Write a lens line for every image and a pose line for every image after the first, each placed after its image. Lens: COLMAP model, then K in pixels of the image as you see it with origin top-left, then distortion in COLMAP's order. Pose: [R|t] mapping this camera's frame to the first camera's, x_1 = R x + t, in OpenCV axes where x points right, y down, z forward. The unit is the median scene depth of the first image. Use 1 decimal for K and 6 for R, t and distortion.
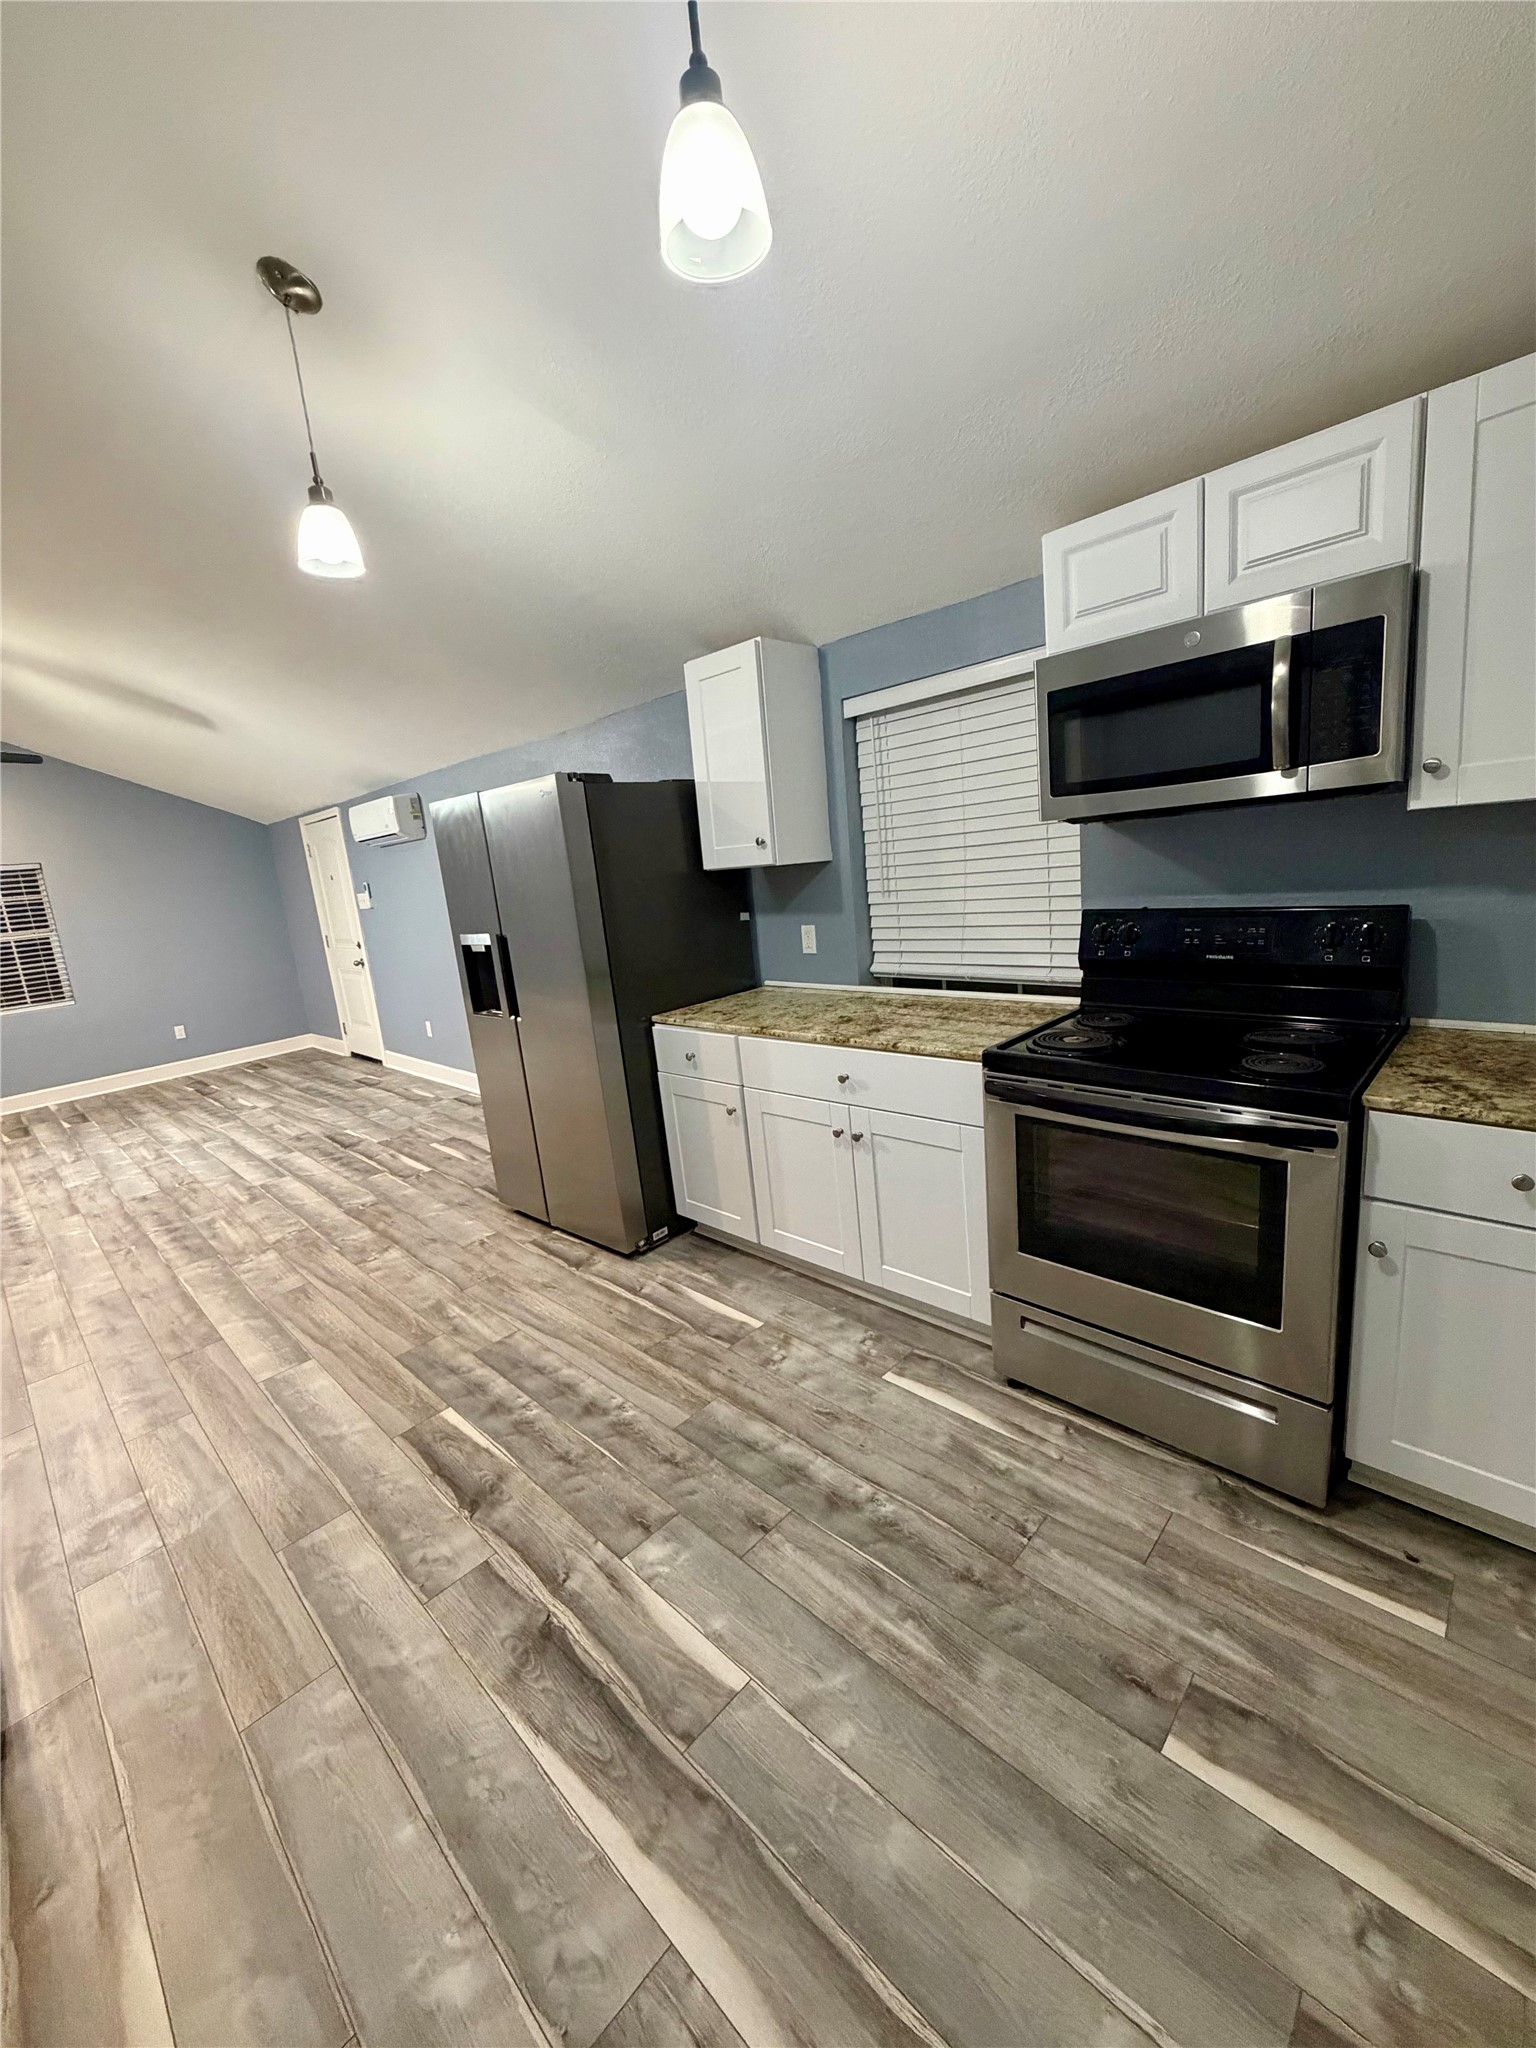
lens RADIAL K [[817.5, 0, 774.9], [0, 817.5, 1017.5], [0, 0, 1]] dist [-0.001297, 0.000402]
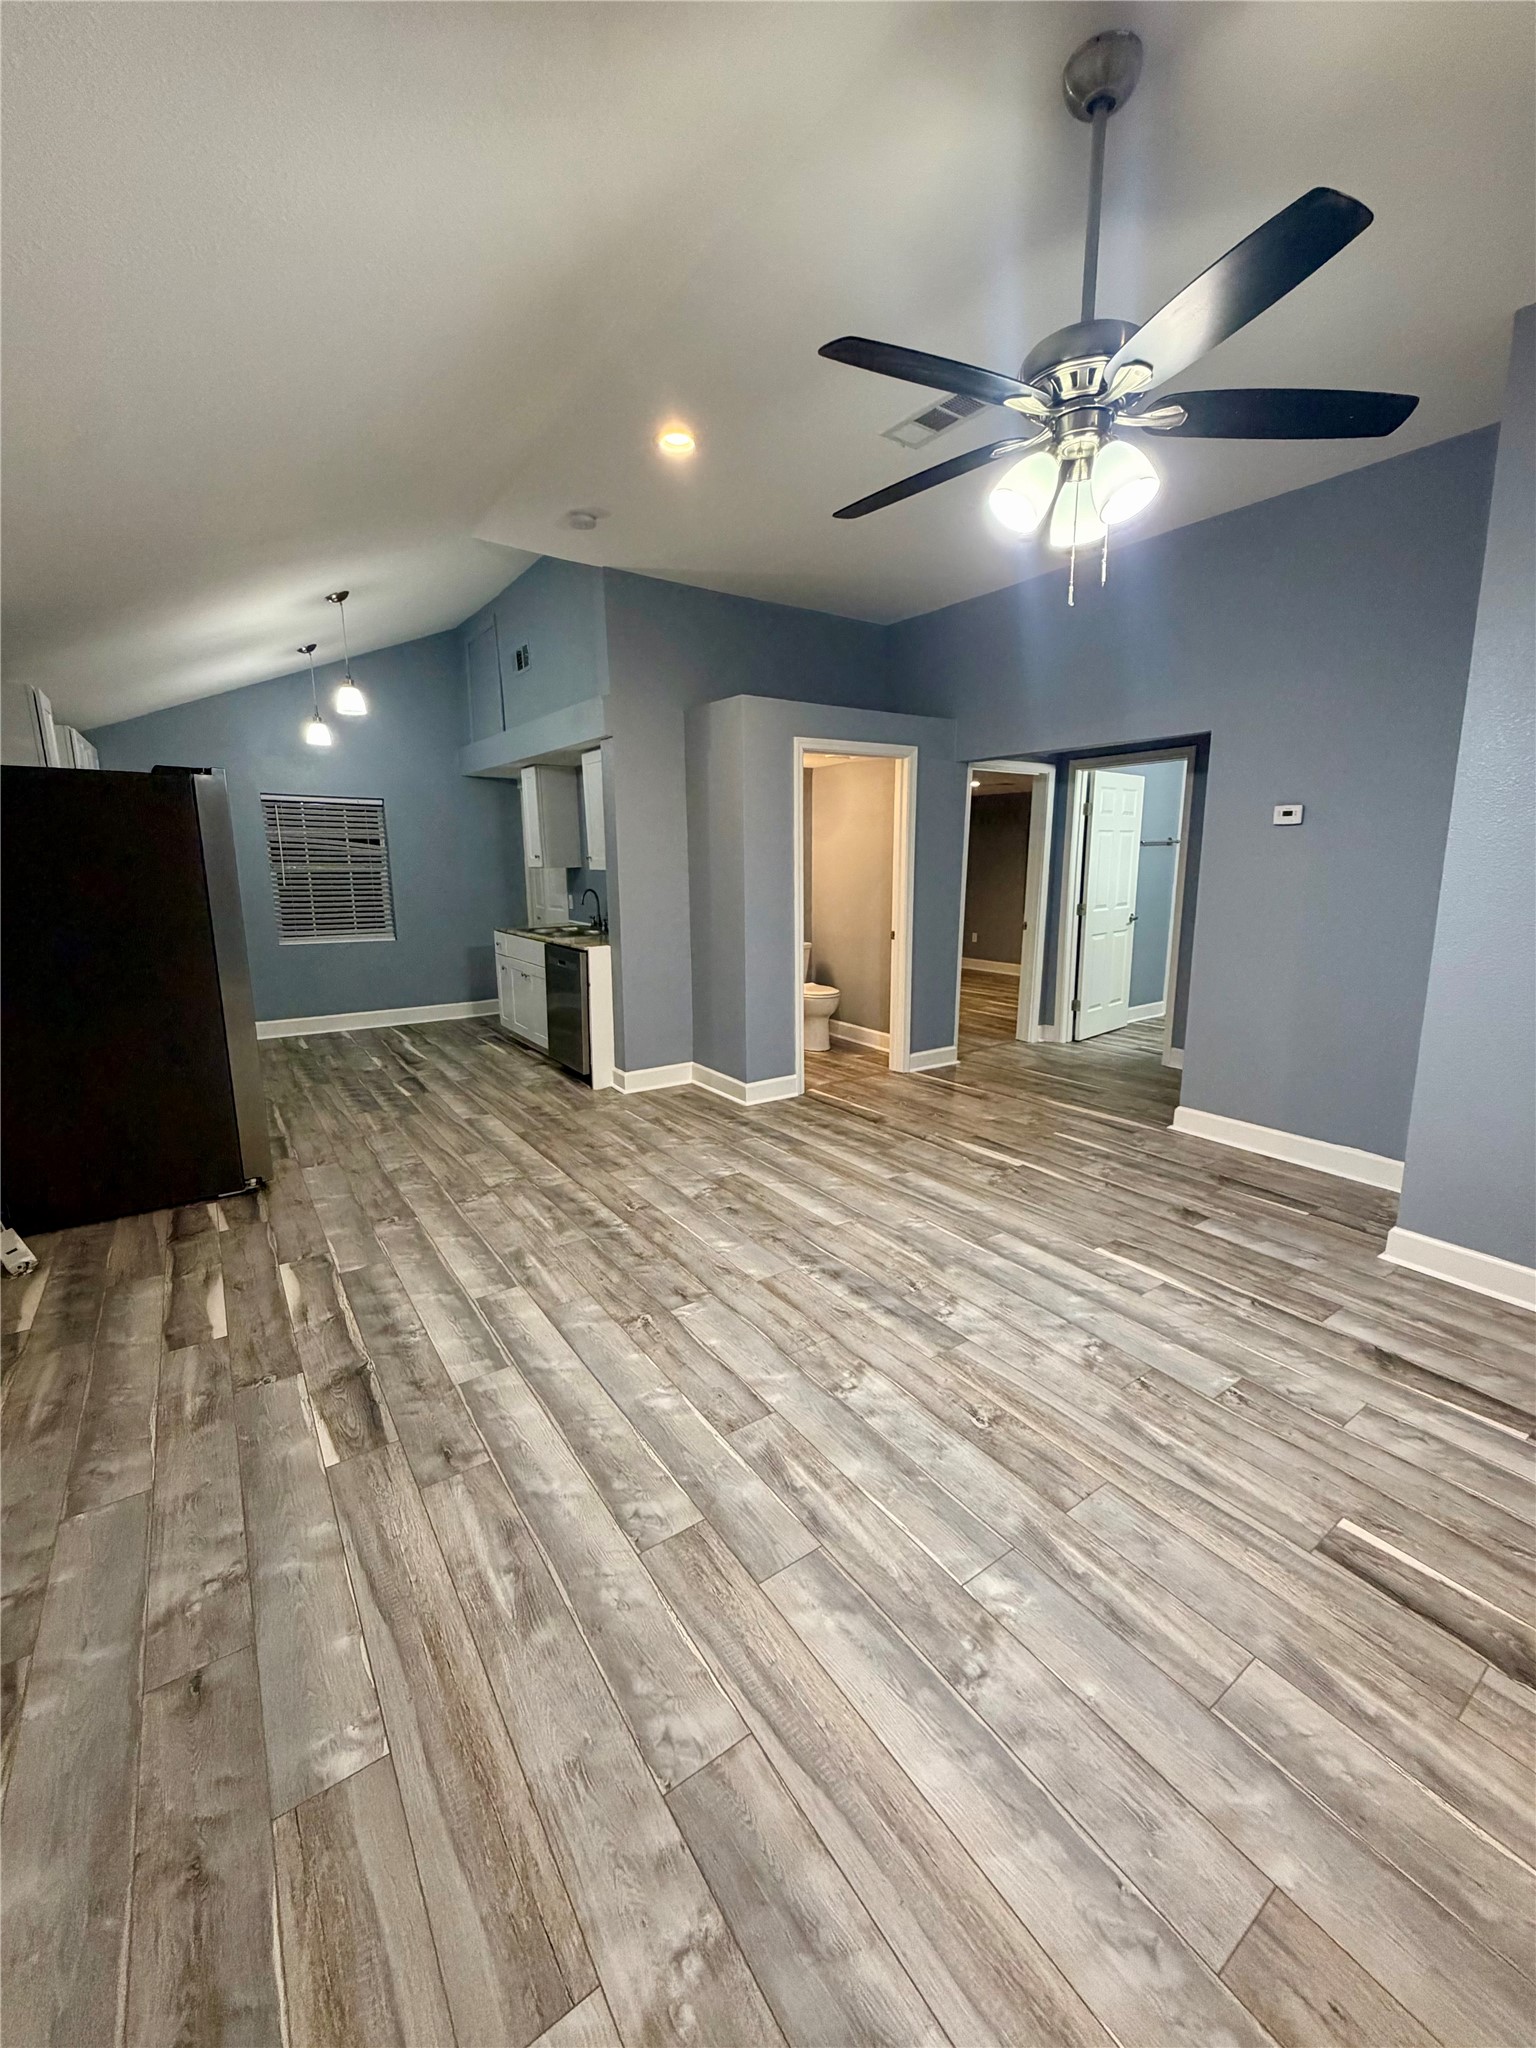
lens RADIAL K [[817.5, 0, 771.9], [0, 817.5, 1013.7], [0, 0, 1]] dist [-0.001297, 0.000402]
pose [[-0.976608, 0.055516, 0.207738, -1.470710], [0.128252, 0.925829, 0.355517, -0.298743], [-0.172593, 0.373844, -0.911292, 2.219985]]
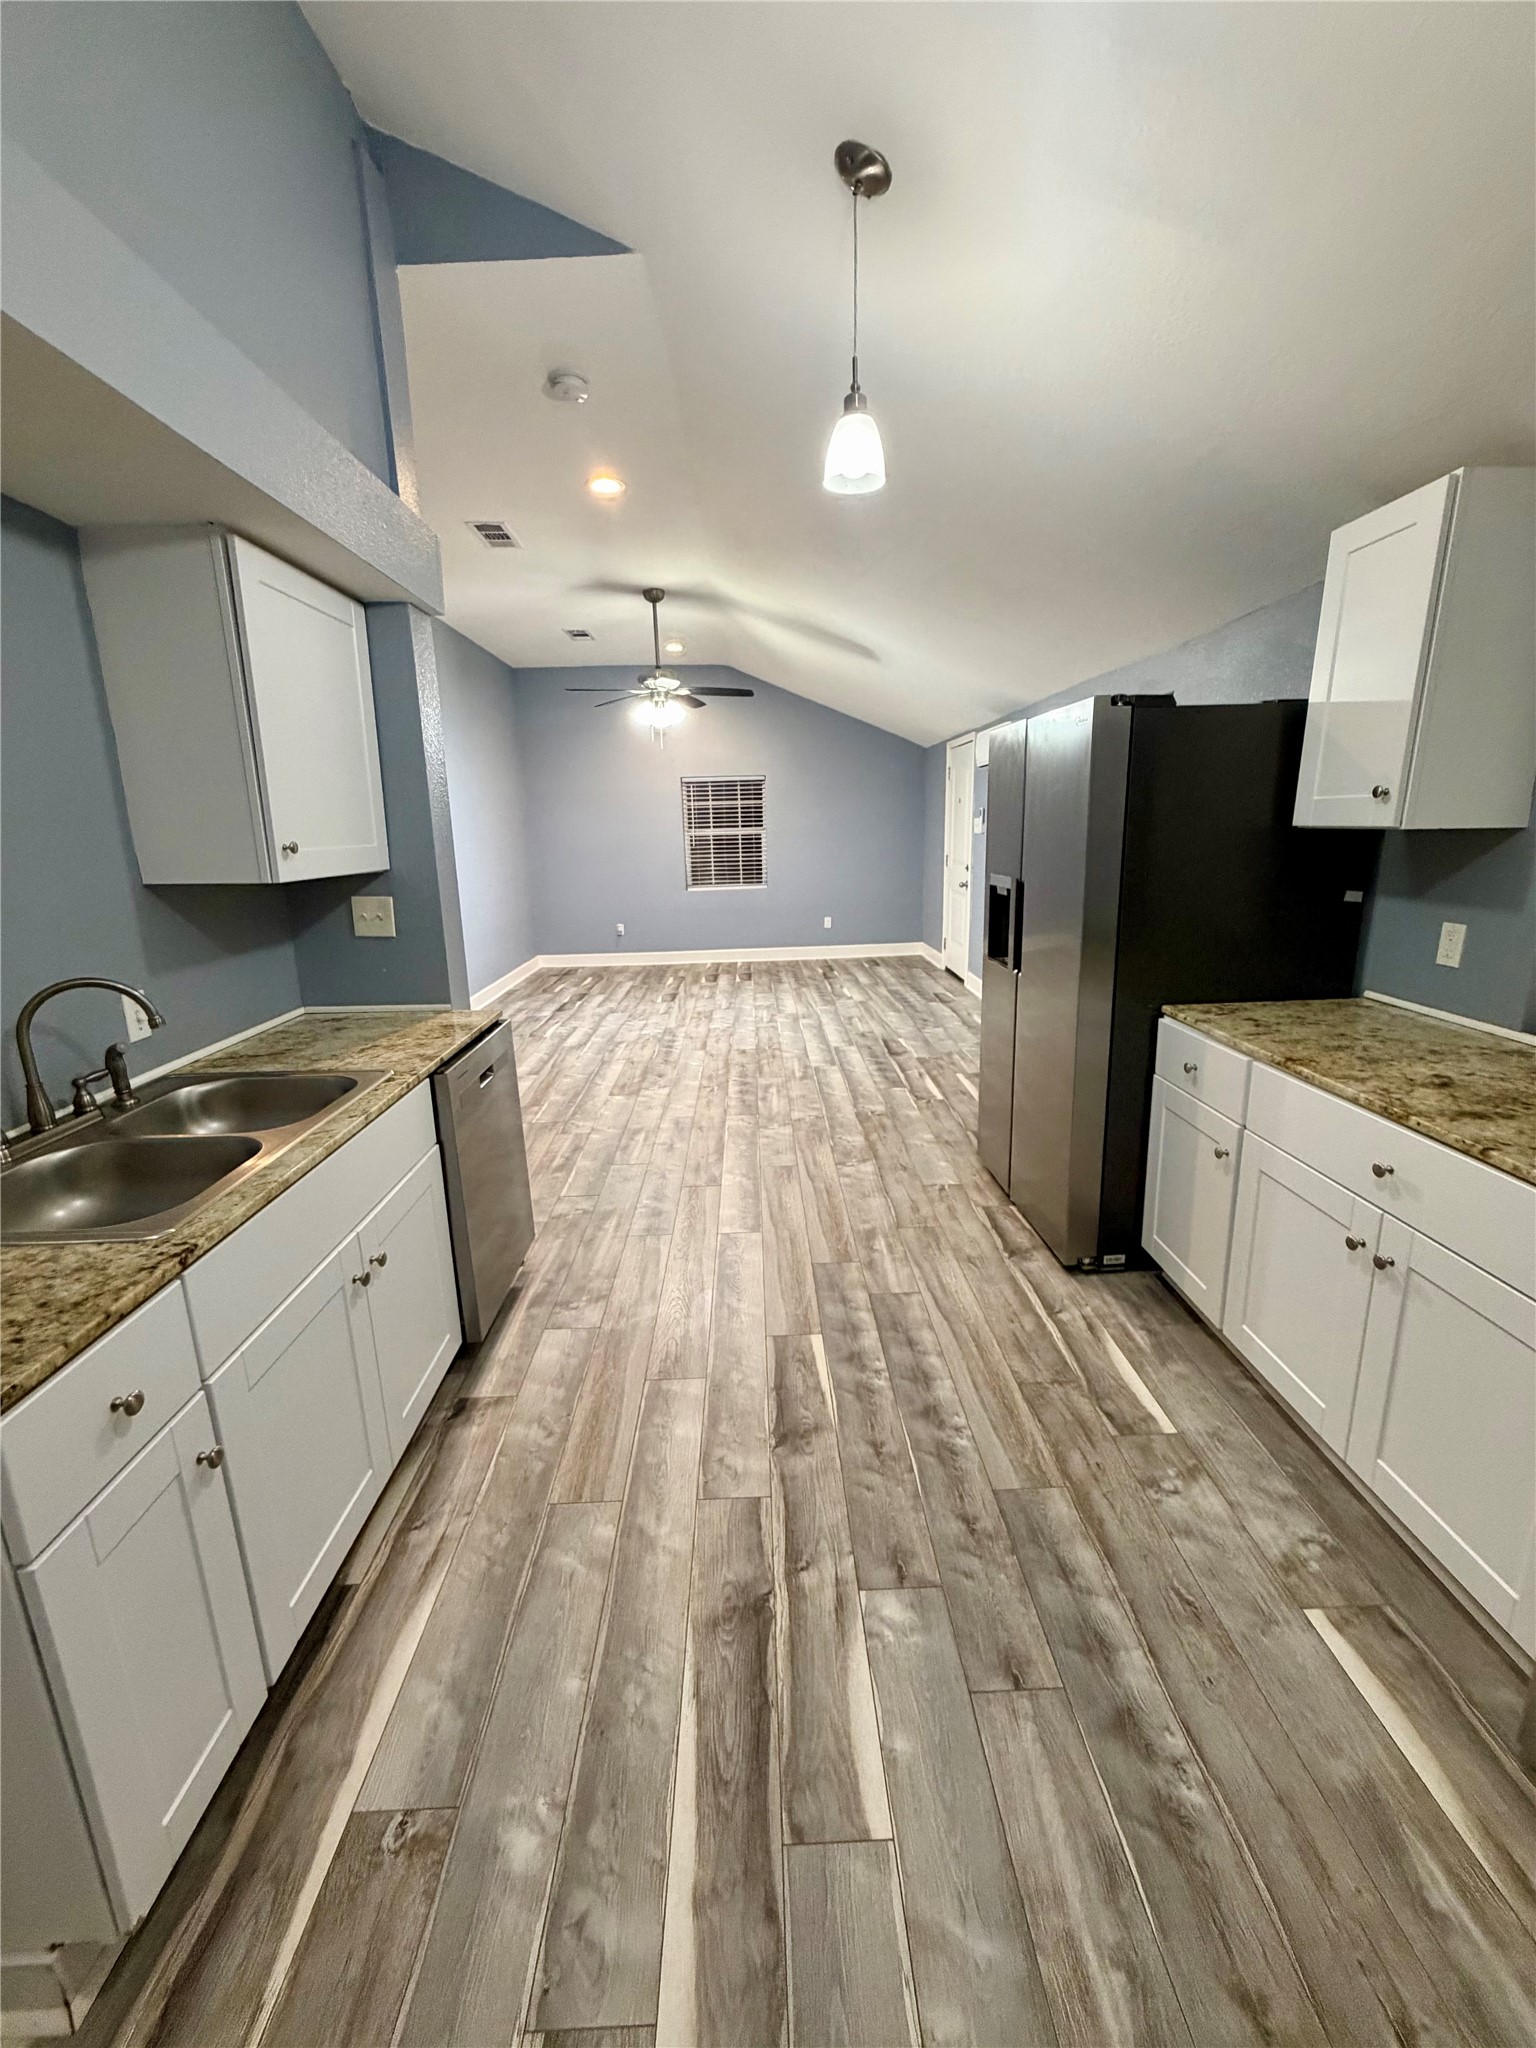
lens RADIAL K [[817.5, 0, 771.8], [0, 817.5, 1017.7], [0, 0, 1]] dist [-0.001297, 0.000402]
pose [[0.709544, 0.237015, -0.663604, 0.121000], [-0.178350, 0.971477, 0.156279, -0.050182], [0.681717, 0.007468, 0.731578, 0.163147]]
